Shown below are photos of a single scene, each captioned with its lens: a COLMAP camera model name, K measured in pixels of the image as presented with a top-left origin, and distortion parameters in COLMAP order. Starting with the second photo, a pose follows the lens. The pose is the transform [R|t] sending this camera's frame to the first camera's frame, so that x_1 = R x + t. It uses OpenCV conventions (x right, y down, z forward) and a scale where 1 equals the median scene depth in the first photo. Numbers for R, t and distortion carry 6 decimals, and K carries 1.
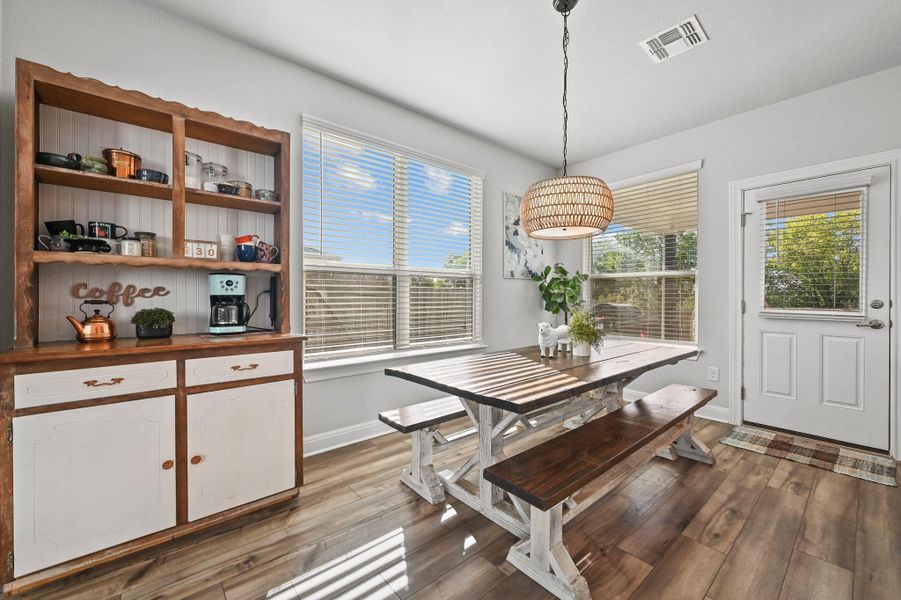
lens RADIAL K [[359.4, 0, 457.4], [0, 359.4, 295.0], [0, 0, 1]] dist [0.002682, 0.000769]
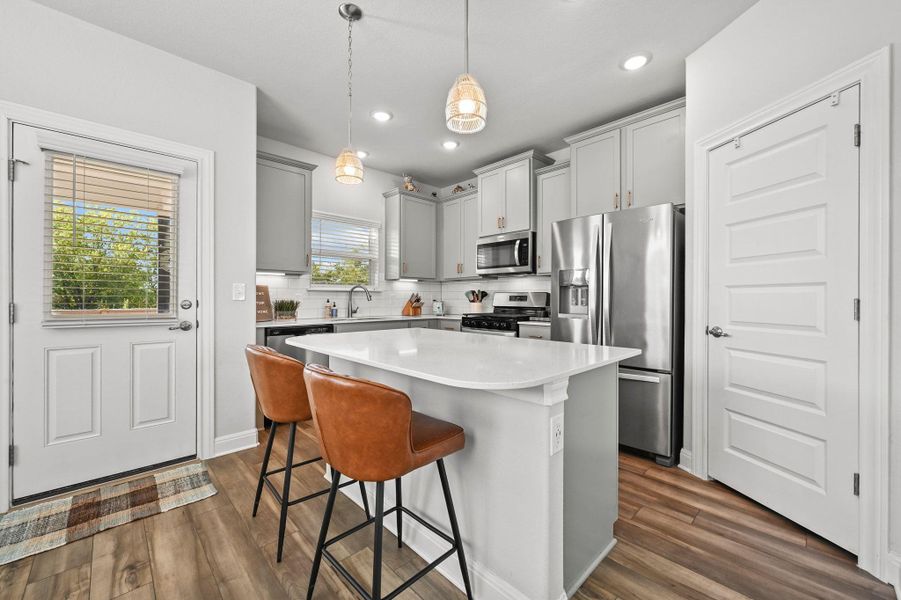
lens RADIAL K [[359.4, 0, 444.0], [0, 359.4, 298.7], [0, 0, 1]] dist [0.002682, 0.000769]
pose [[-0.031983, -0.005150, 0.999475, 0.193629], [-0.003214, 0.999982, 0.005050, 0.003307], [-0.999483, -0.003051, -0.031999, 0.351477]]
